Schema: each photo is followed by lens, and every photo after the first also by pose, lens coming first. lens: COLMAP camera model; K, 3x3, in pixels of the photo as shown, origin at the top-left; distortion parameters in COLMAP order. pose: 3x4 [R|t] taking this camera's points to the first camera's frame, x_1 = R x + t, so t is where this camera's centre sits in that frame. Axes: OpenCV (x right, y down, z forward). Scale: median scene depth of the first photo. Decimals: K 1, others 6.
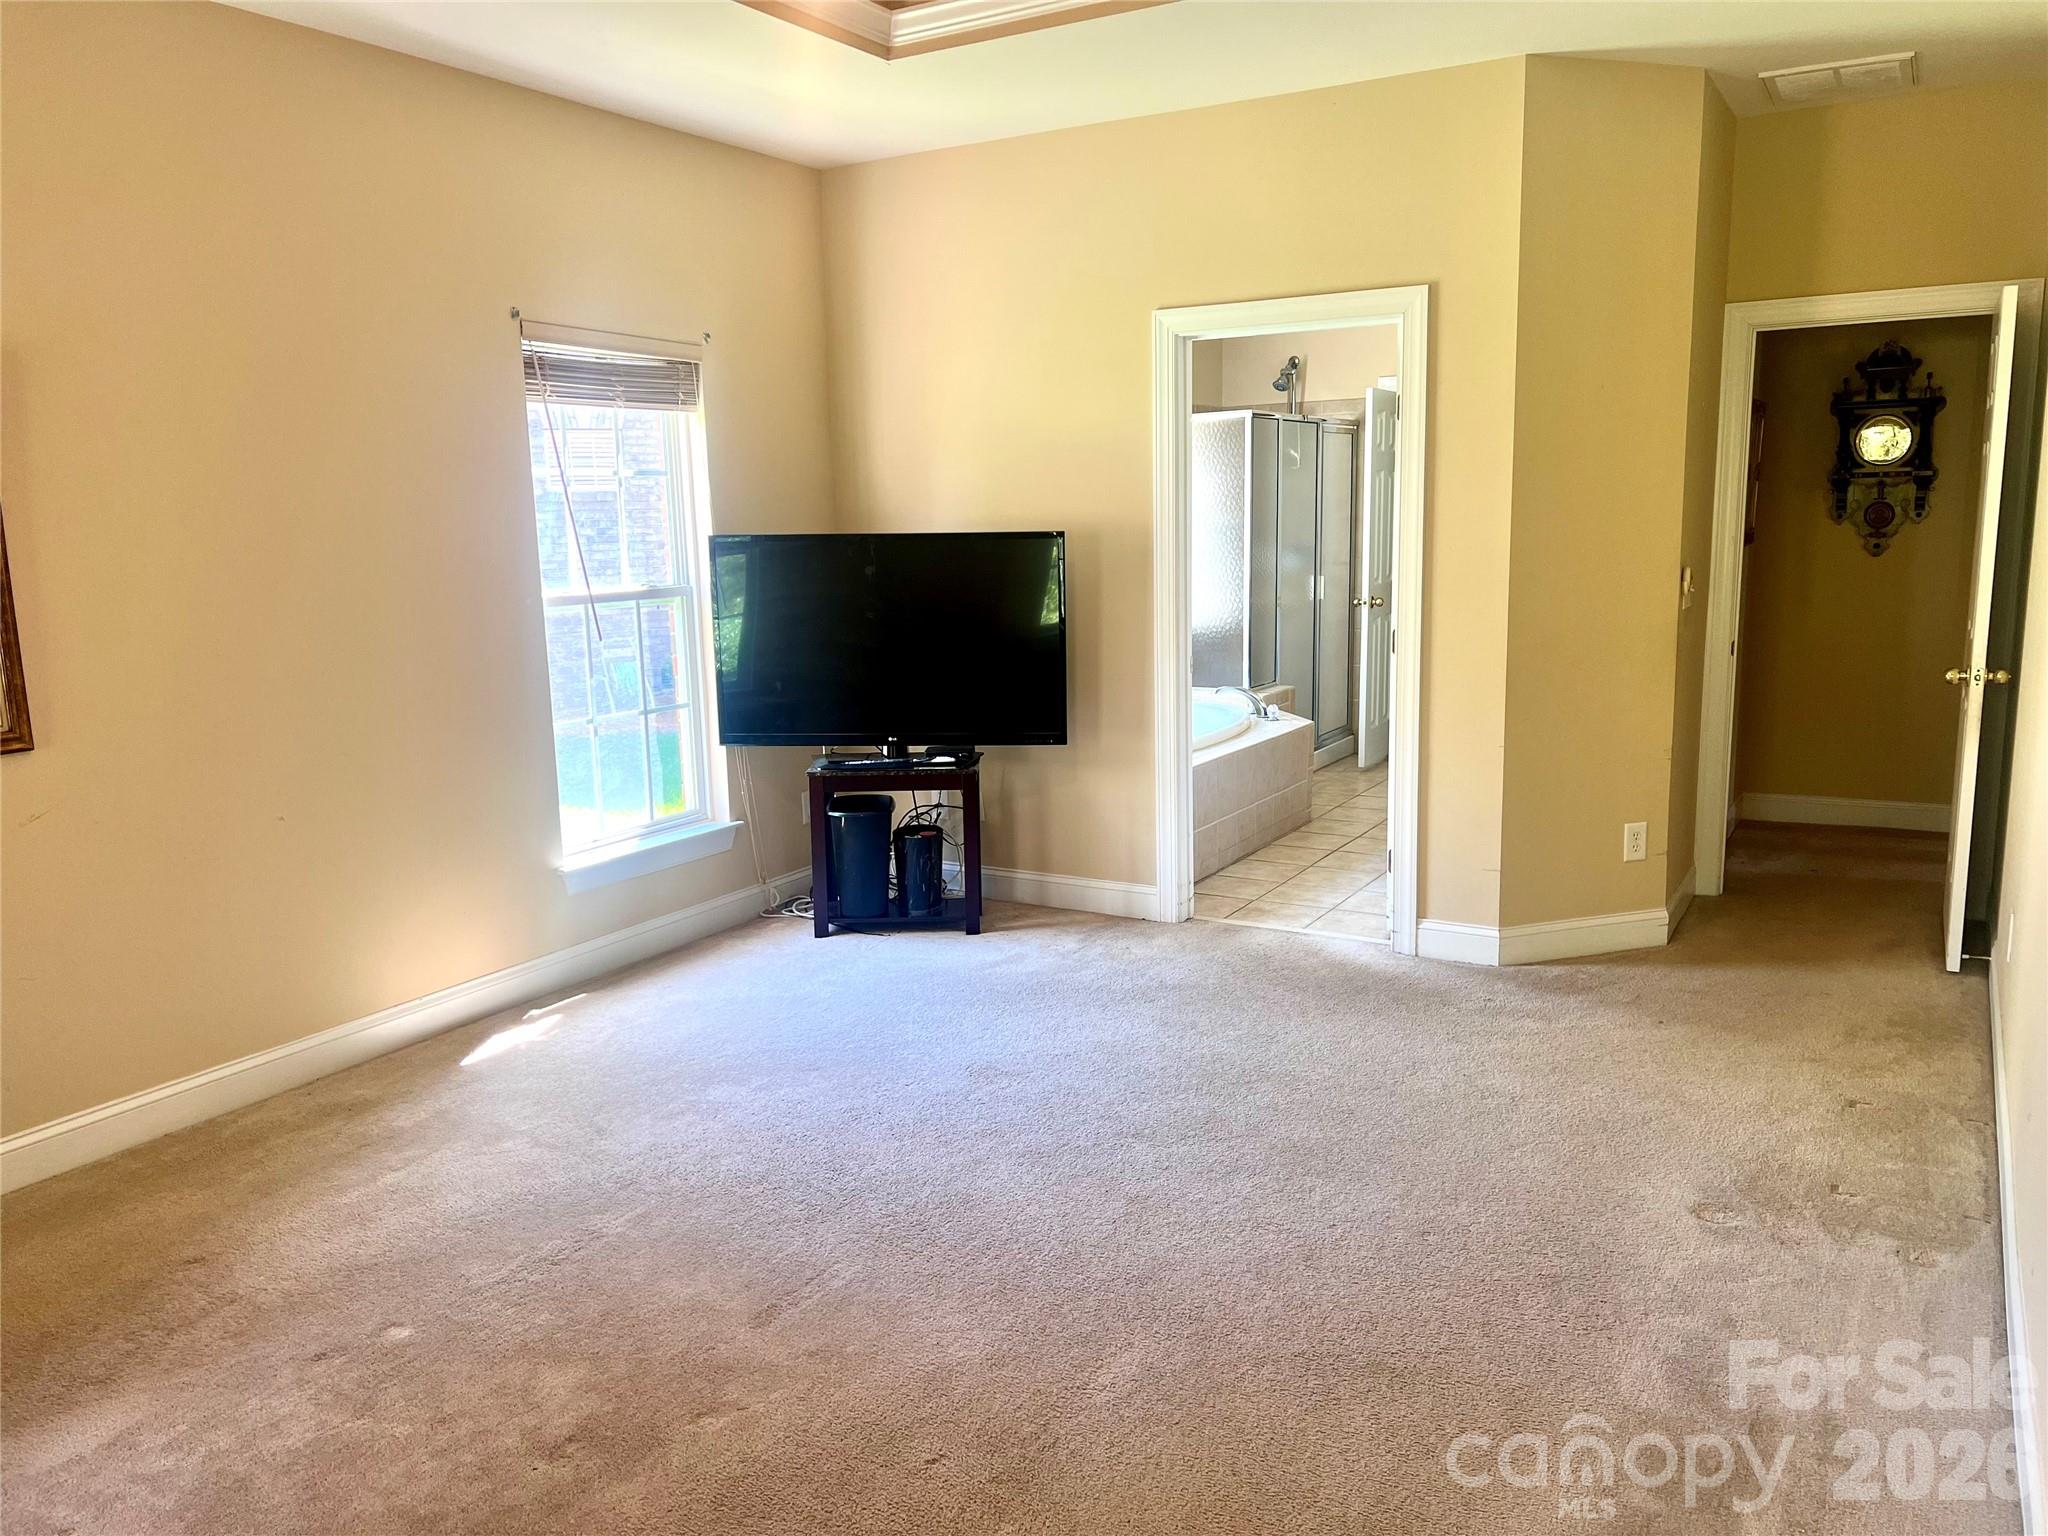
lens RADIAL K [[1550.9, 0, 1030.5], [0, 1550.9, 776.8], [0, 0, 1]] dist [0.083427, -0.096483]
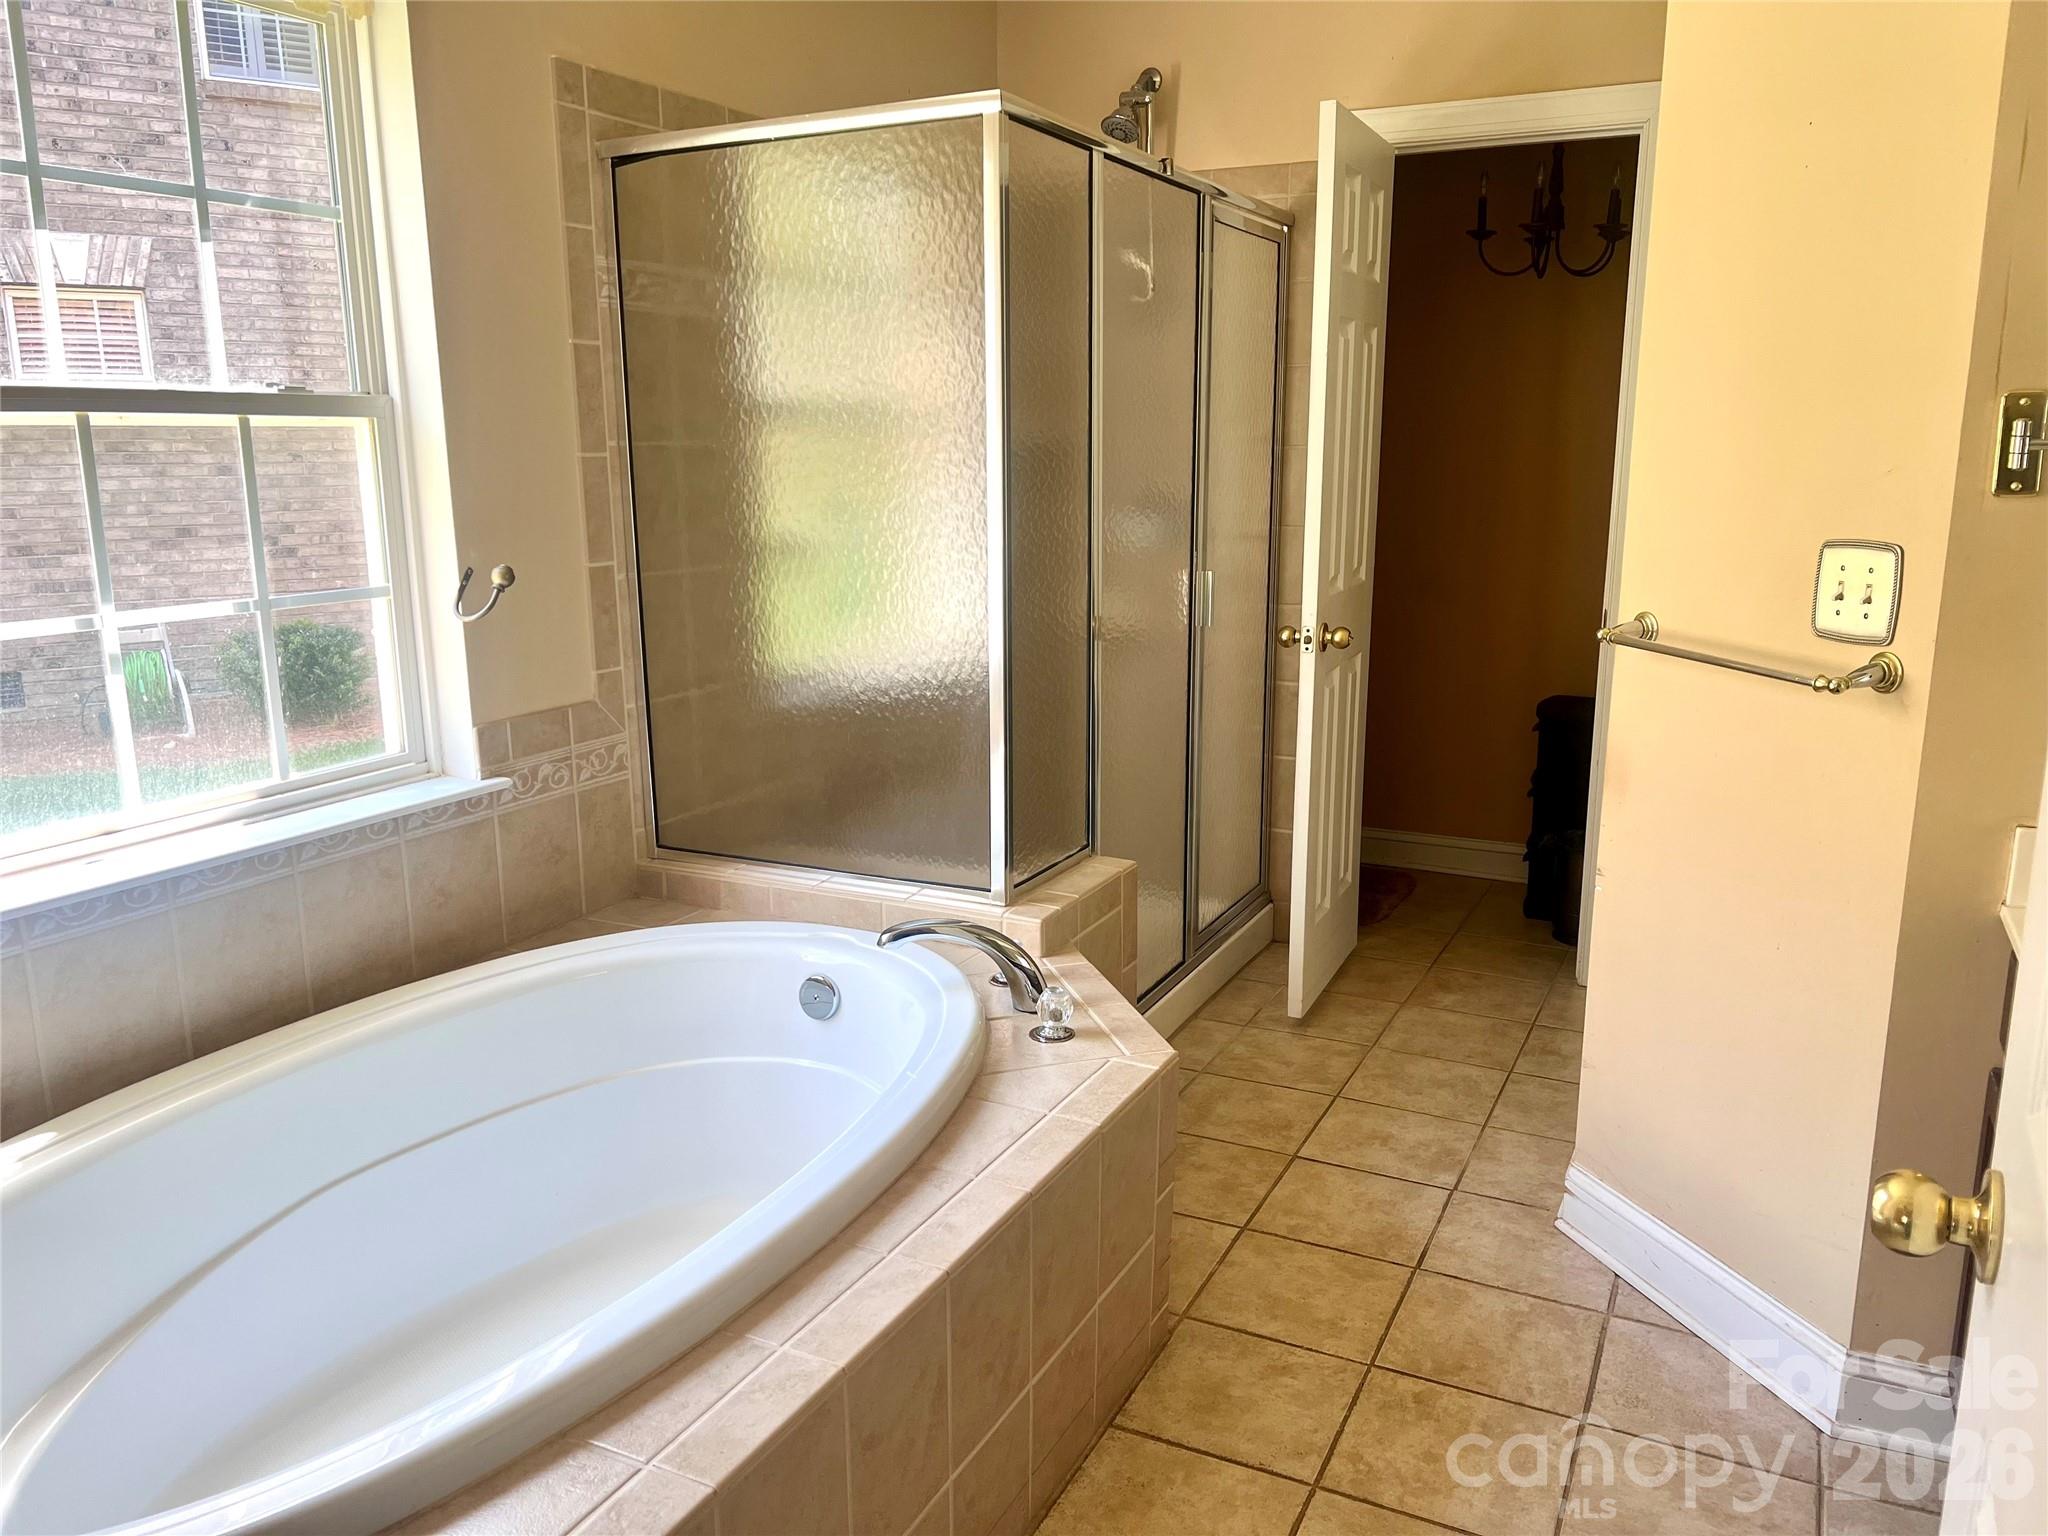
lens RADIAL K [[1550.9, 0, 1030.5], [0, 1550.9, 776.8], [0, 0, 1]] dist [0.083427, -0.096483]
pose [[0.997510, 0.003699, 0.070425, 0.109263], [-0.006503, 0.999193, 0.039625, -0.088990], [-0.070221, -0.039985, 0.996730, 0.577148]]
